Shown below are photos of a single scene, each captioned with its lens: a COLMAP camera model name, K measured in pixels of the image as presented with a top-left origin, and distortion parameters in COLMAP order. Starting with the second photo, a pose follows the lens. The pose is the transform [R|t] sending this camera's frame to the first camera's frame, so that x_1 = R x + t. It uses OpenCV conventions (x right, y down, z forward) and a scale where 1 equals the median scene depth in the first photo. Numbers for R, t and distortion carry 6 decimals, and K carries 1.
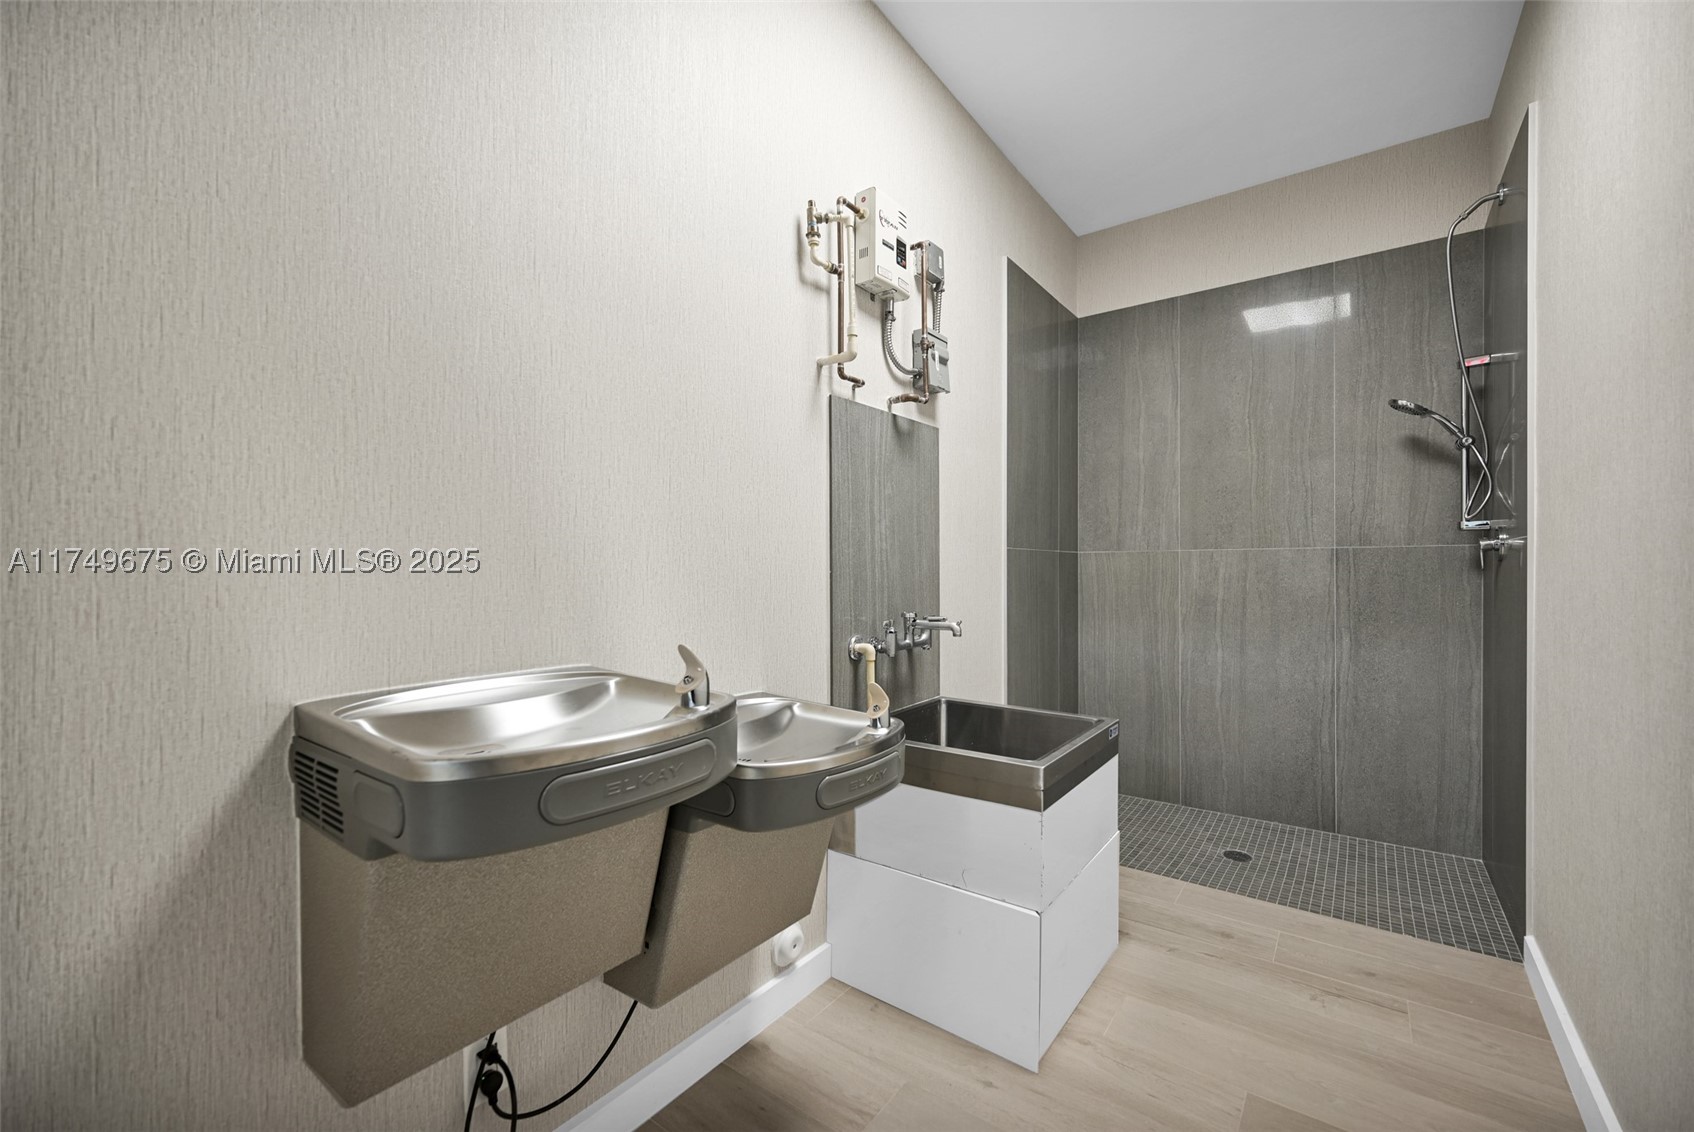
lens RADIAL K [[697.2, 0, 850.7], [0, 697.2, 567.4], [0, 0, 1]] dist [0.000280, 0.000462]
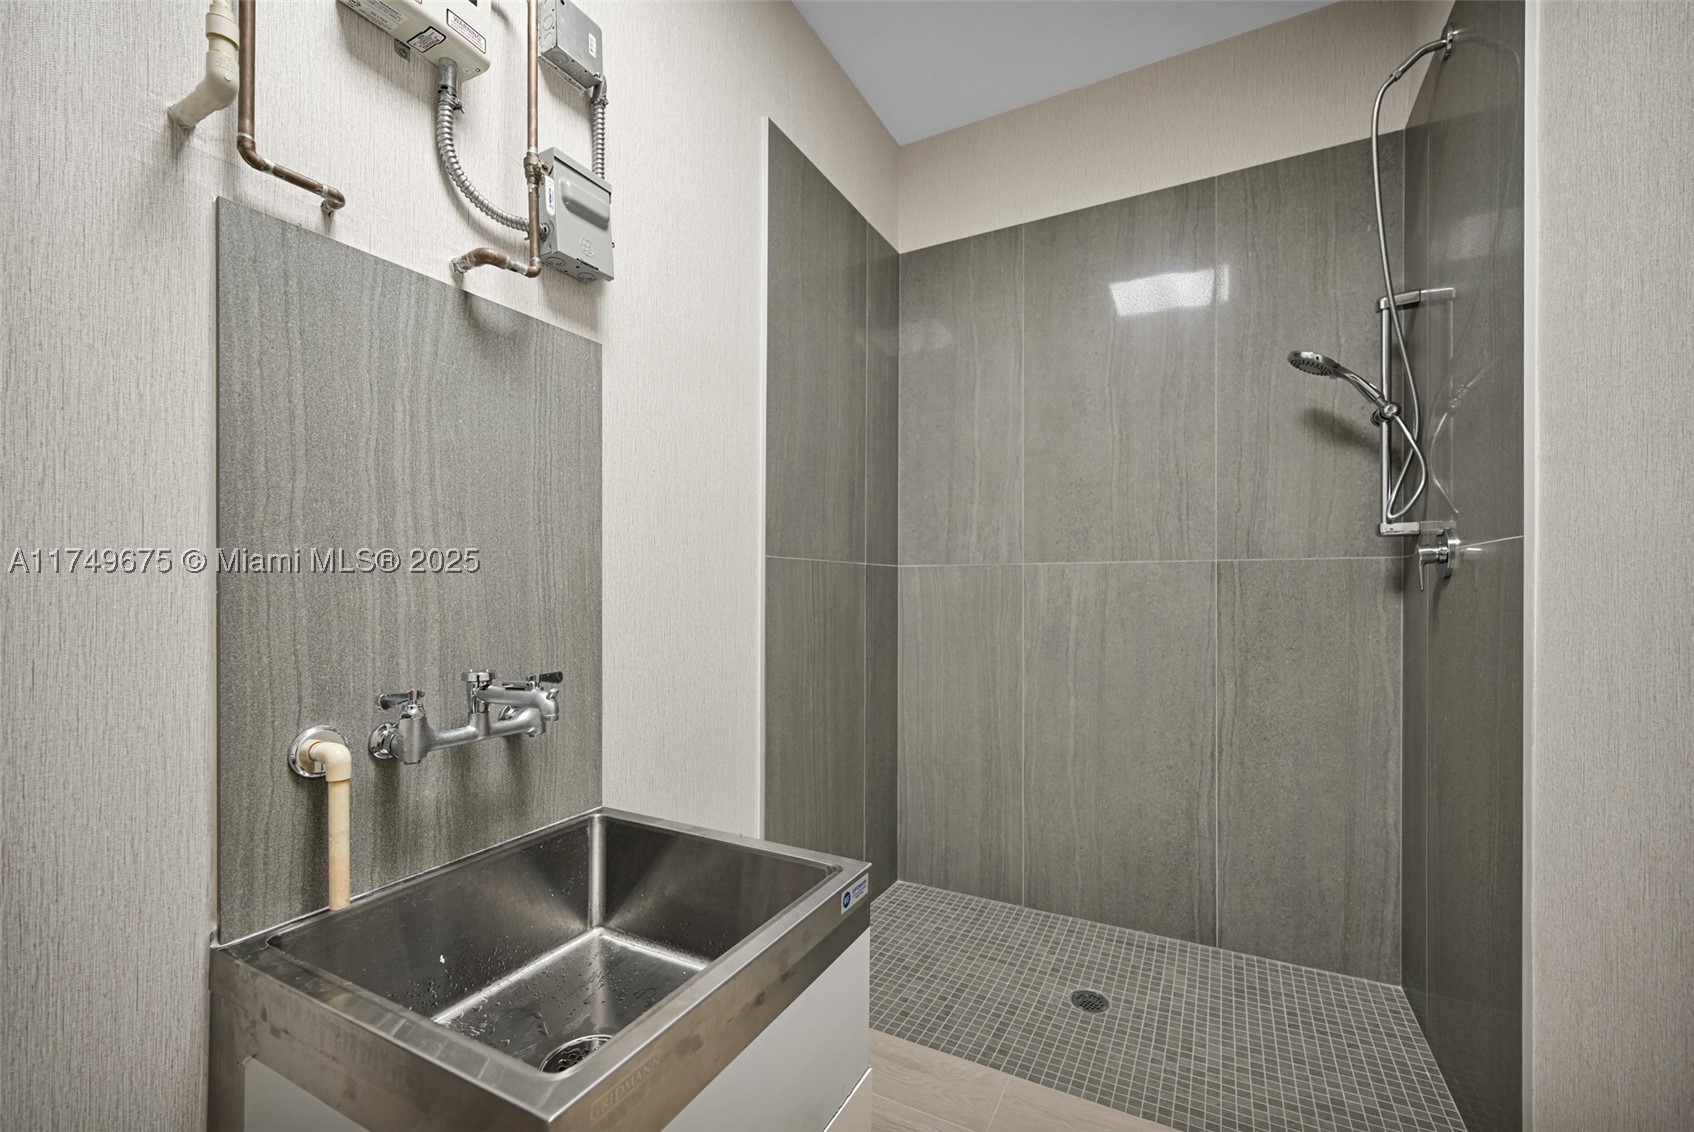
lens RADIAL K [[700.1, 0, 851.4], [0, 700.1, 585.9], [0, 0, 1]] dist [0.000320, 0.000082]
pose [[0.988929, 0.003668, 0.148343, 0.277834], [-0.003413, 0.999992, -0.001970, 0.001841], [-0.148349, 0.001442, 0.988934, 0.445383]]
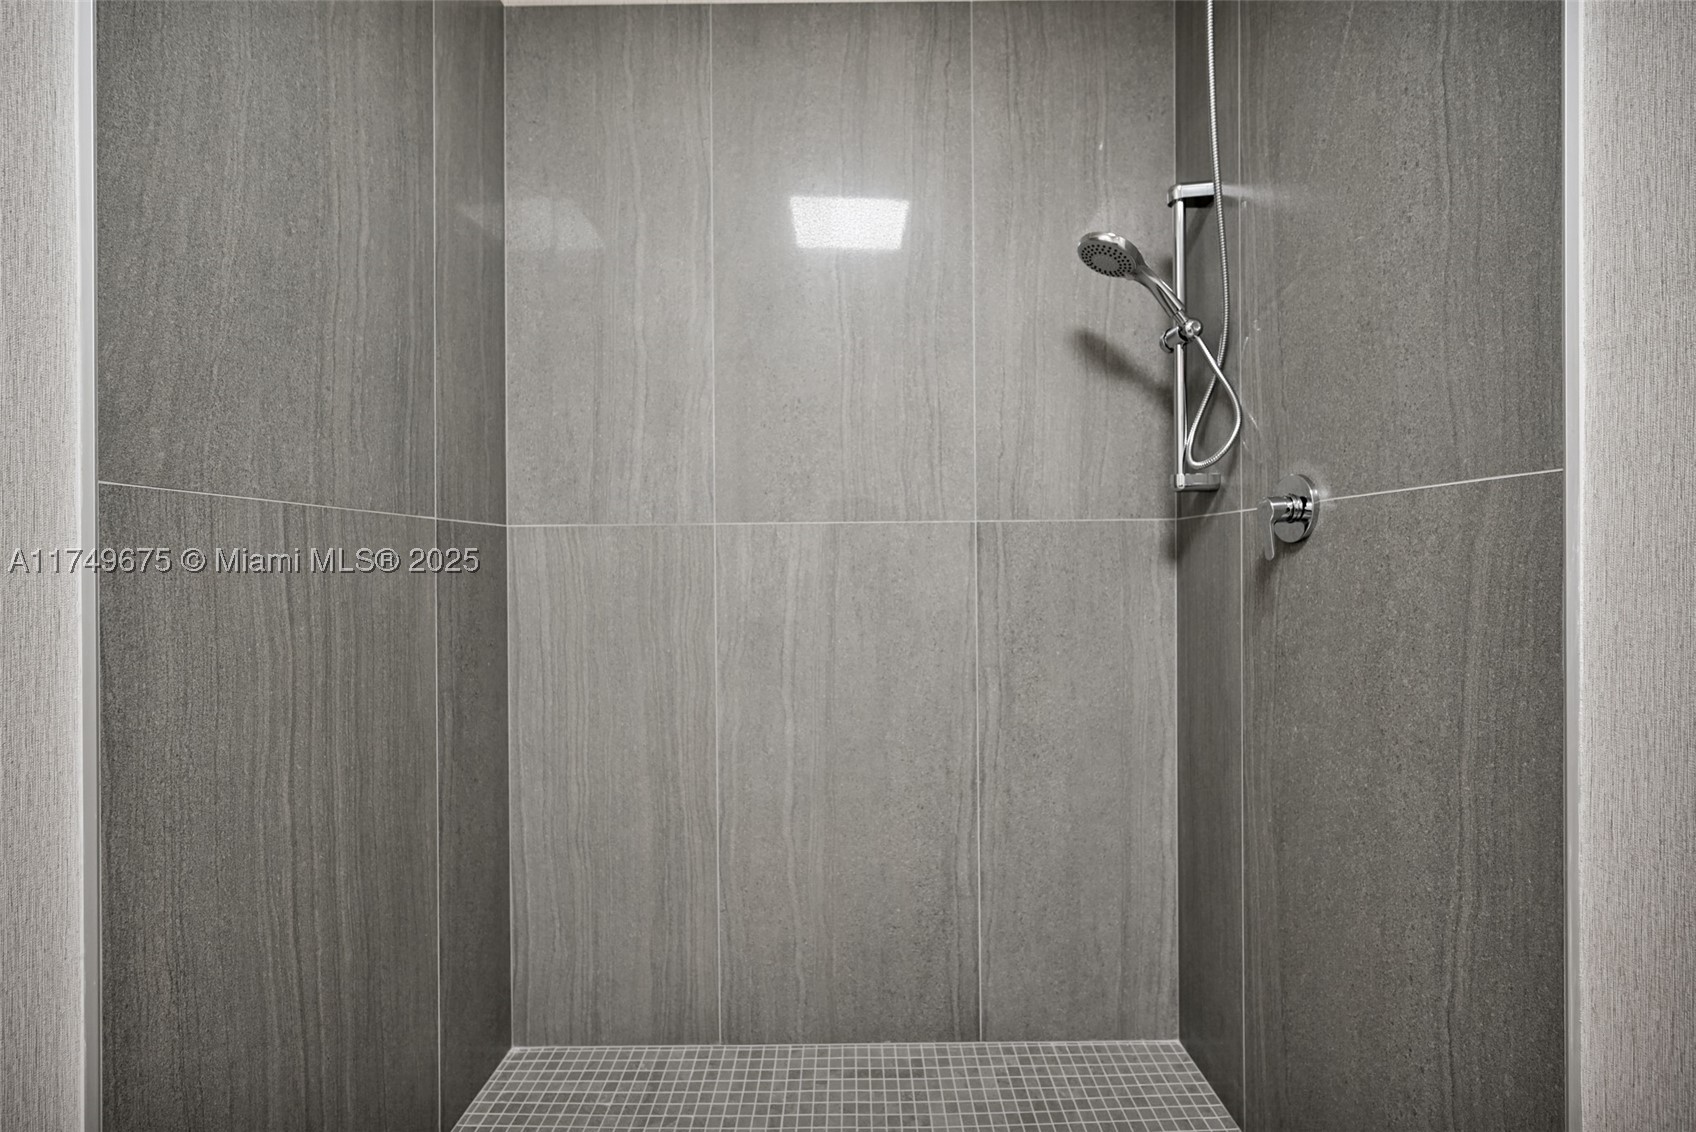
lens RADIAL K [[698.0, 0, 851.7], [0, 698.0, 567.4], [0, 0, 1]] dist [0.000280, 0.000462]
pose [[0.803695, -0.008064, 0.594986, 0.398466], [0.004556, 0.999962, 0.007398, 0.004565], [-0.595023, -0.003235, 0.803702, 0.851337]]
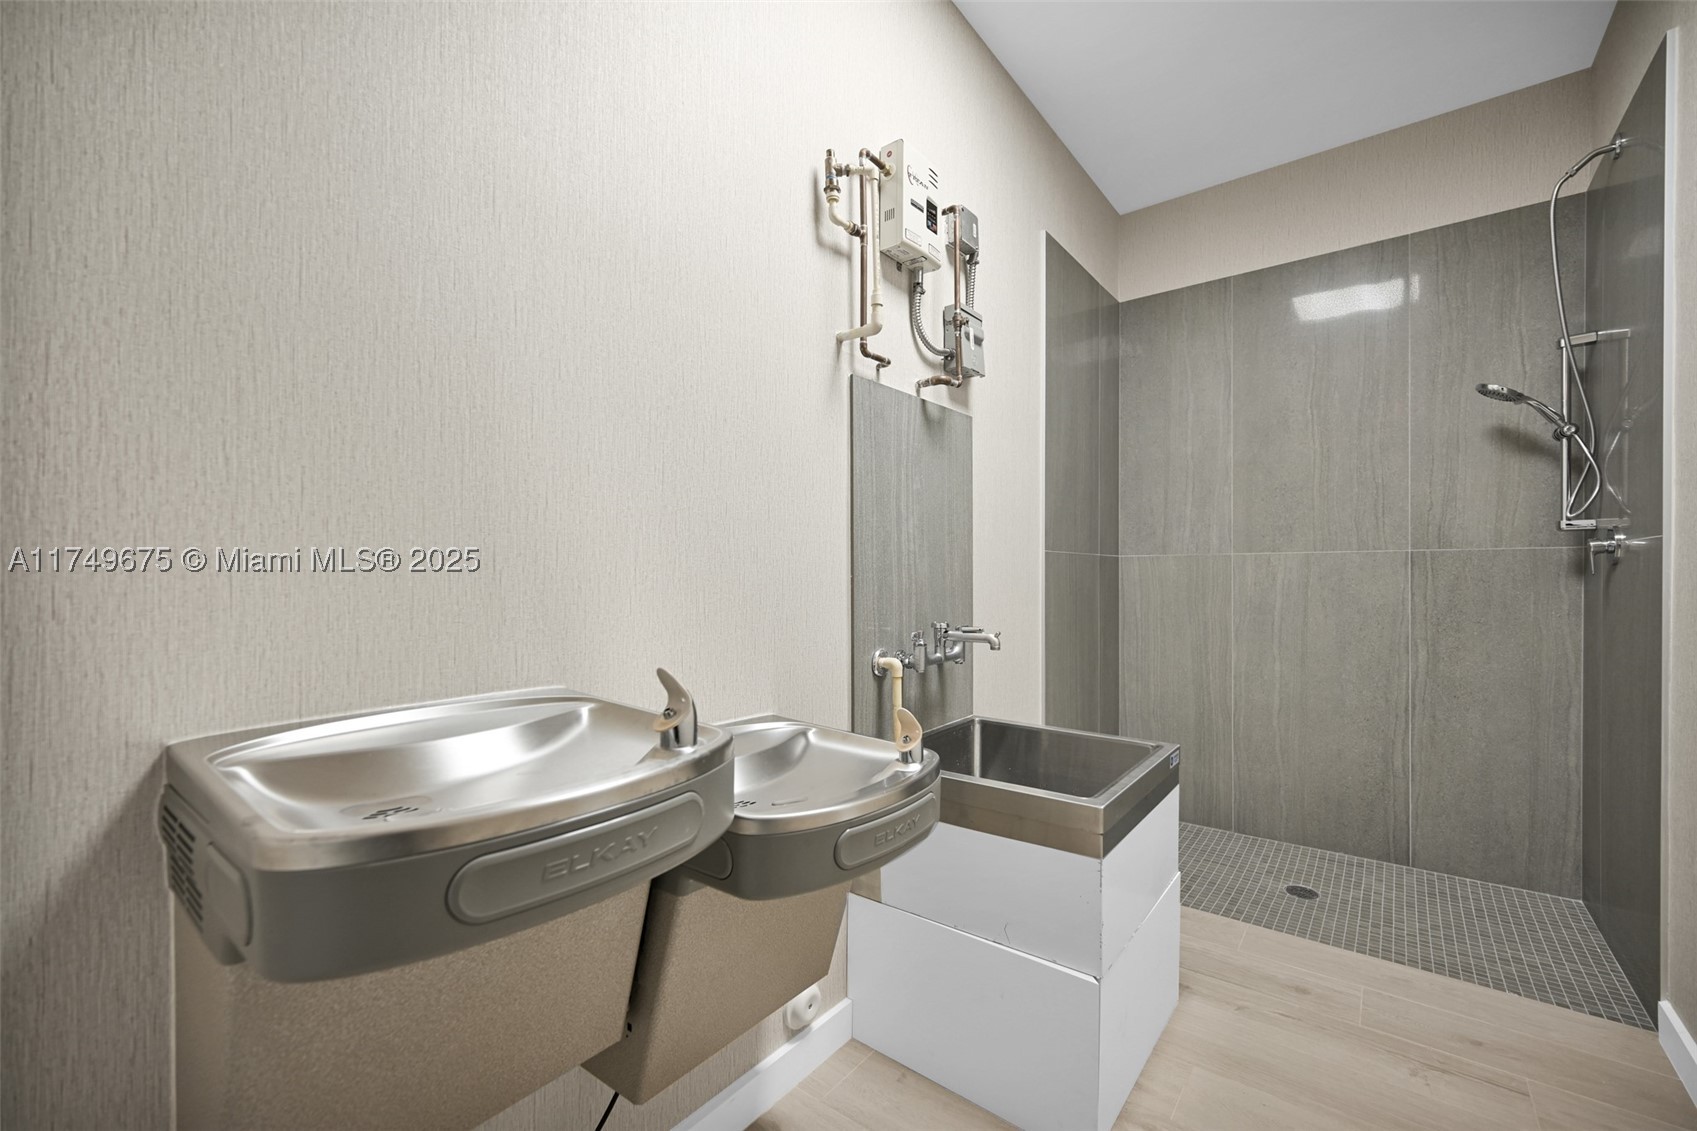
lens RADIAL K [[702.4, 0, 856.5], [0, 702.4, 575.1], [0, 0, 1]] dist [-0.000006, 0.000275]
pose [[0.999785, 0.000794, -0.020709, -0.004075], [-0.000744, 0.999997, 0.002426, 0.002349], [0.020711, -0.002410, 0.999783, 0.104758]]
